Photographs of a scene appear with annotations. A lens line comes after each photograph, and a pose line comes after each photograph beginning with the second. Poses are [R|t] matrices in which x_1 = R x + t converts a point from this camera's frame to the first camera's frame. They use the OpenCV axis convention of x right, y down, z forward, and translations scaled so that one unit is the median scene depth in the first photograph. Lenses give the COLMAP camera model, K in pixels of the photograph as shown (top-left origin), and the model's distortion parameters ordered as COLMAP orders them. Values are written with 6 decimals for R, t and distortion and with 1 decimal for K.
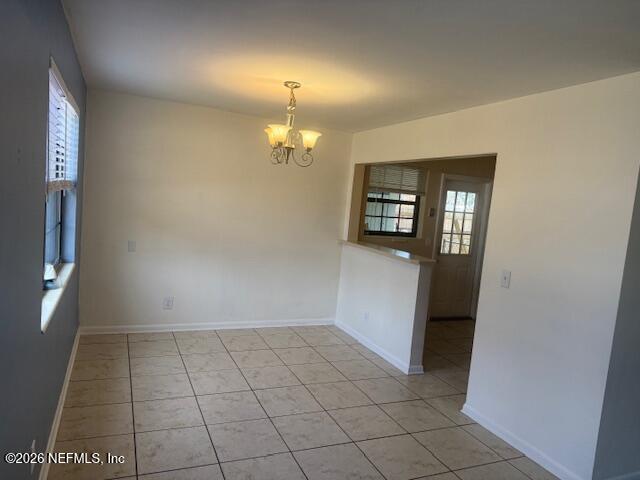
lens RADIAL K [[448.3, 0, 317.1], [0, 448.3, 239.7], [0, 0, 1]] dist [0.093024, -0.149741]
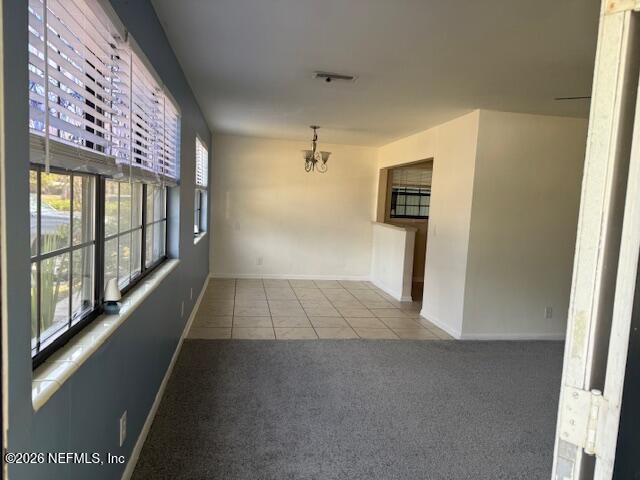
lens RADIAL K [[448.3, 0, 317.1], [0, 448.3, 239.7], [0, 0, 1]] dist [0.093024, -0.149741]
pose [[0.969651, -0.013903, -0.244099, 0.256712], [0.010046, 0.999804, -0.017038, 0.091266], [0.244288, 0.014069, 0.969601, -0.489527]]
